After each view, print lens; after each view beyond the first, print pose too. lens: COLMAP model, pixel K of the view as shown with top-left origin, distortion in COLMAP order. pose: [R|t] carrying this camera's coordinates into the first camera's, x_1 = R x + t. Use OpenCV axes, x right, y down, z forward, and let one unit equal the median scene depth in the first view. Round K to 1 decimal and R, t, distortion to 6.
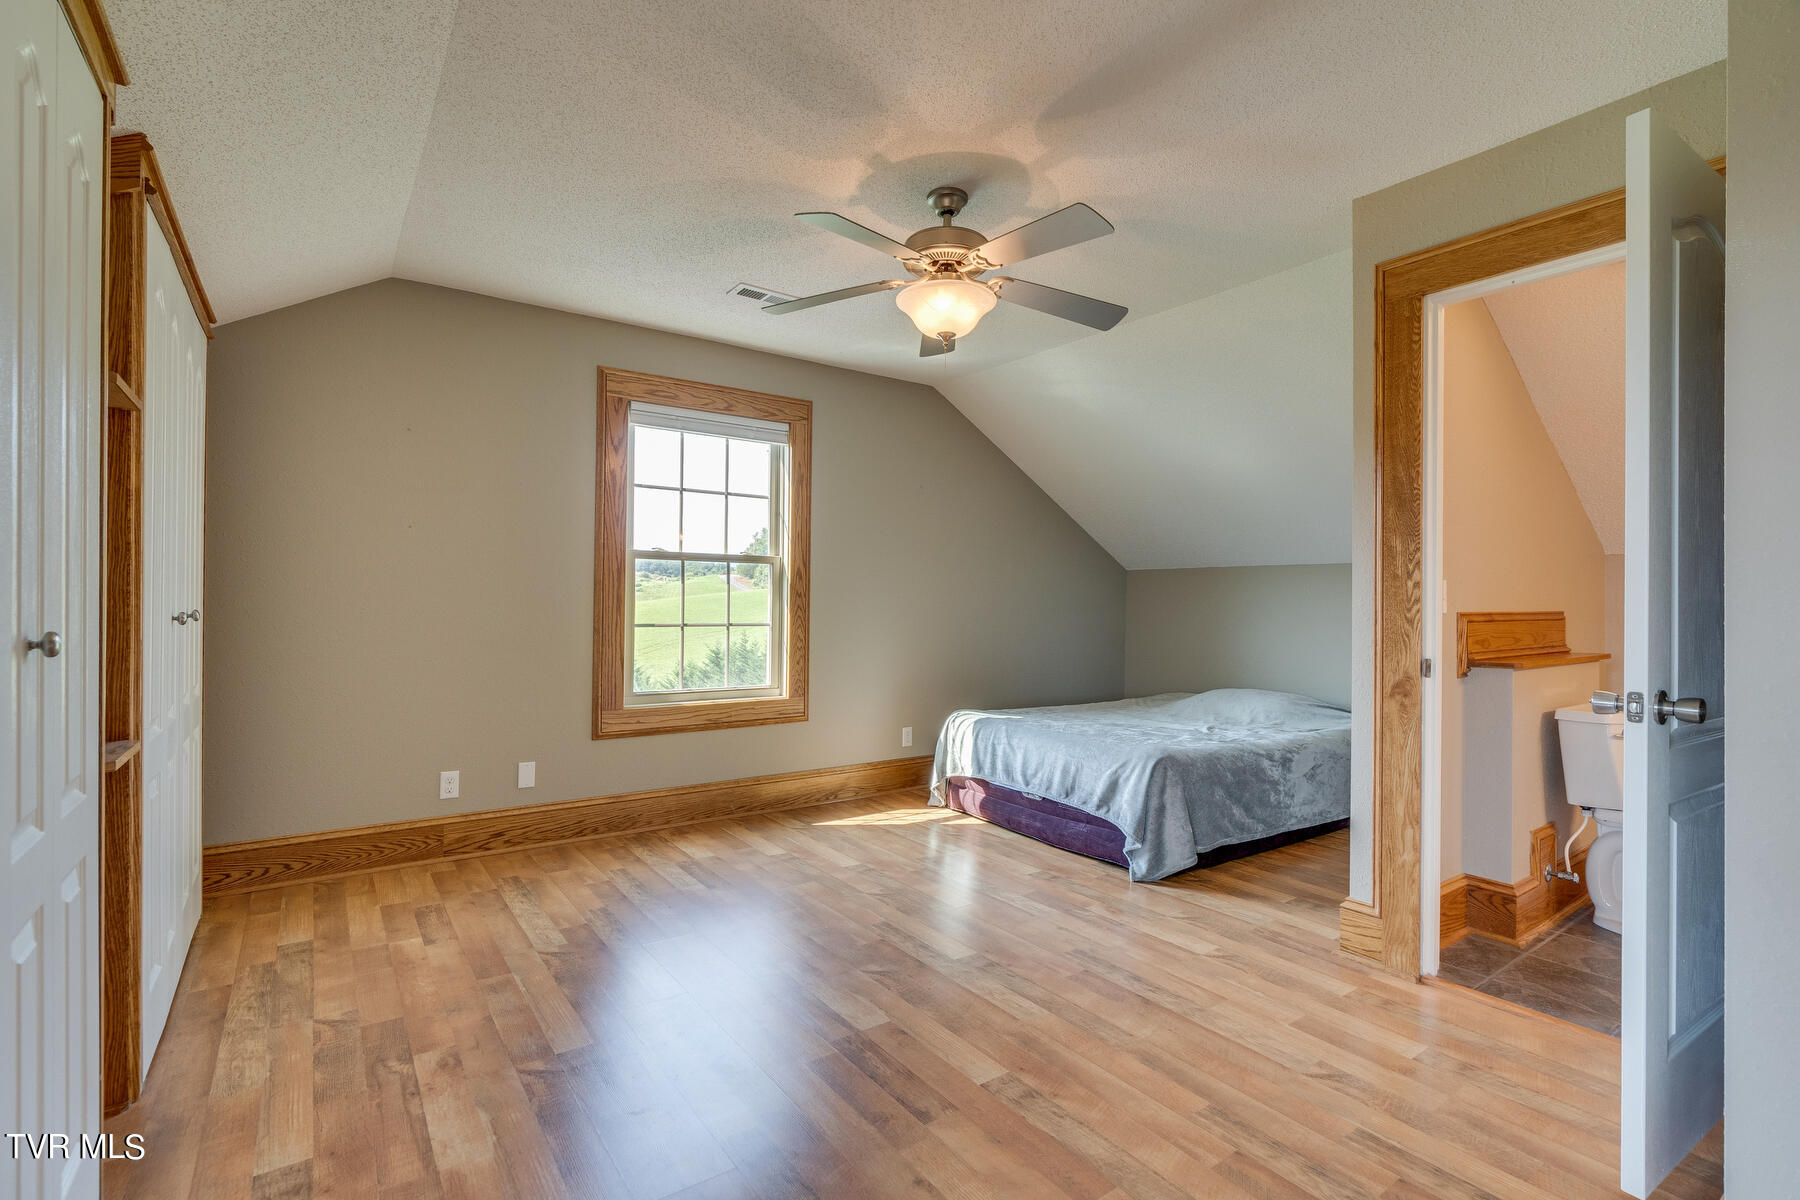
lens RADIAL K [[817.5, 0, 901.3], [0, 817.5, 605.5], [0, 0, 1]] dist [0.000042, 0.000147]
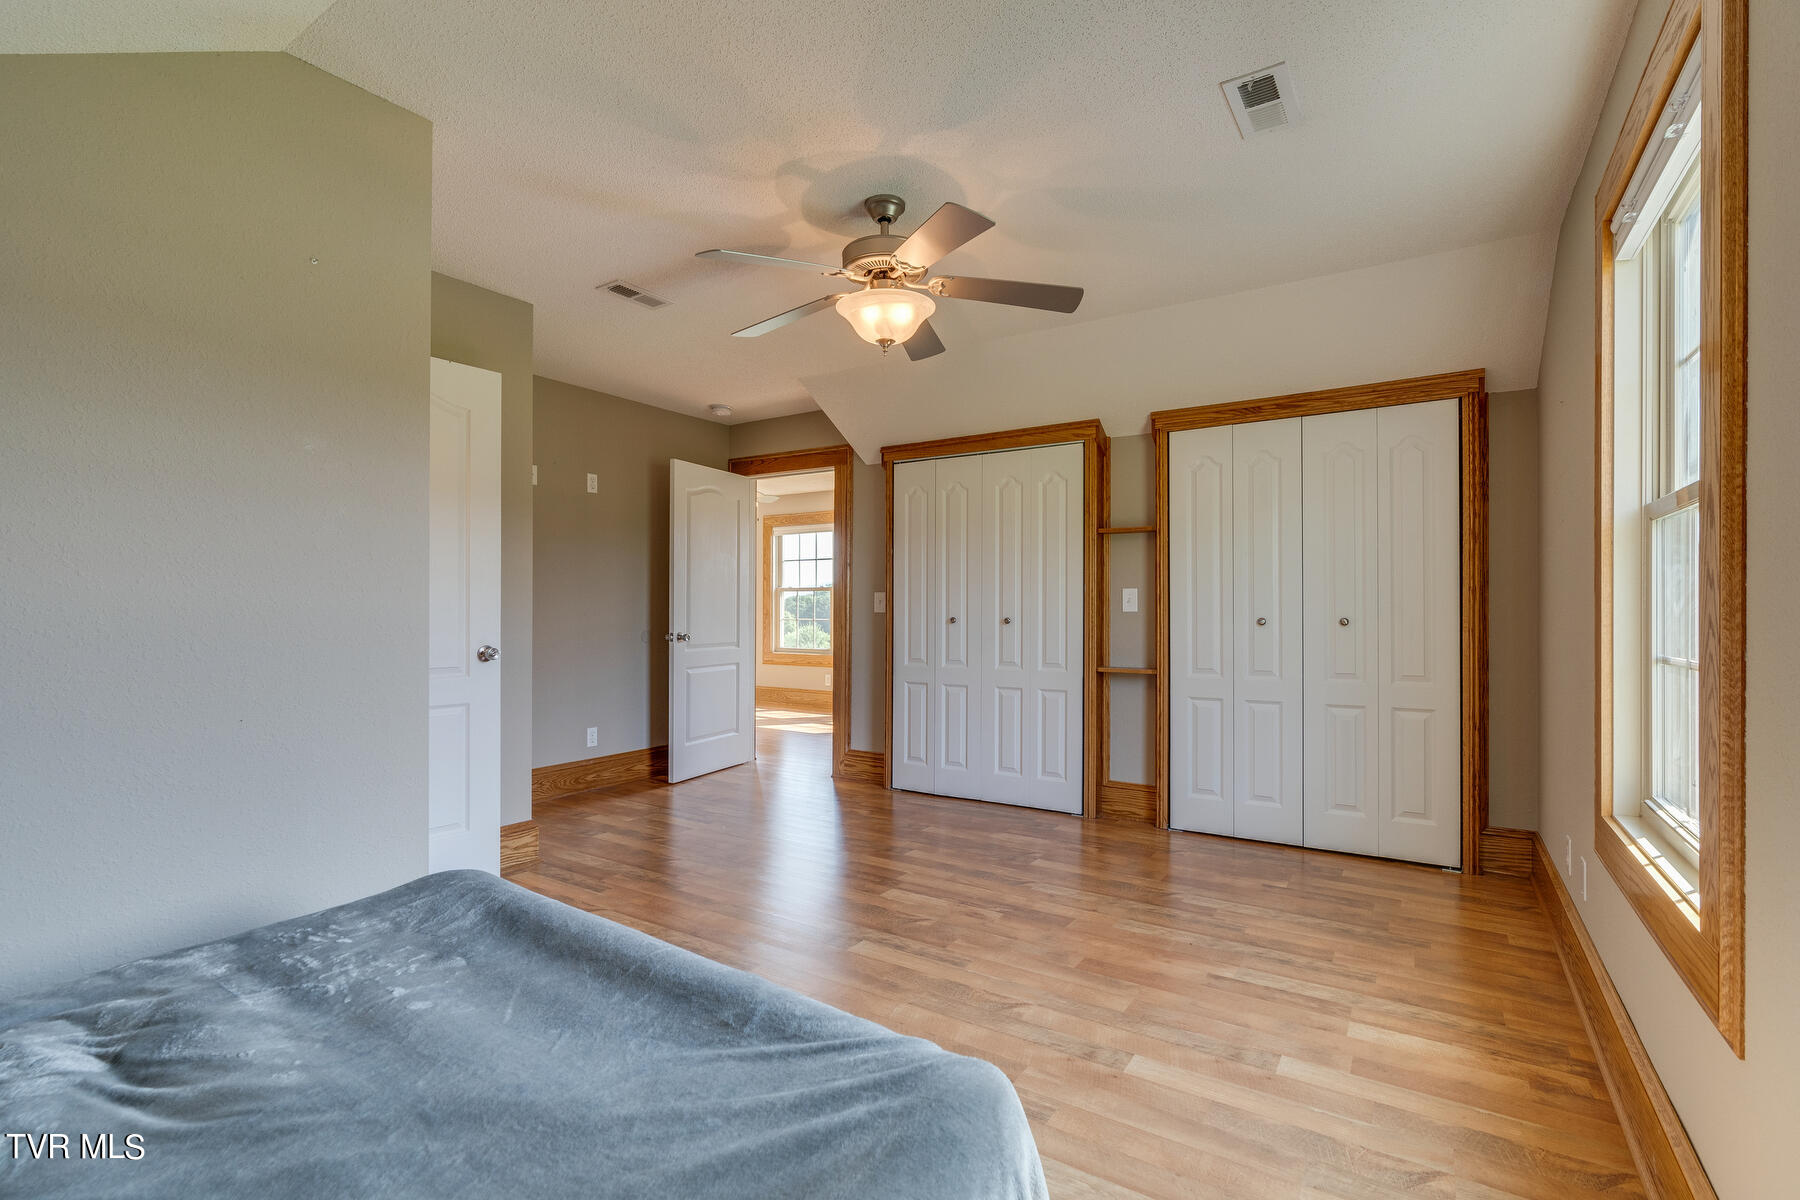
lens RADIAL K [[817.5, 0, 898.4], [0, 817.5, 605.0], [0, 0, 1]] dist [0.000042, 0.000147]
pose [[-0.931621, -0.015990, -0.363081, 0.399453], [-0.014227, 0.999870, -0.007531, 0.001341], [0.363154, -0.001850, -0.931727, 1.922424]]
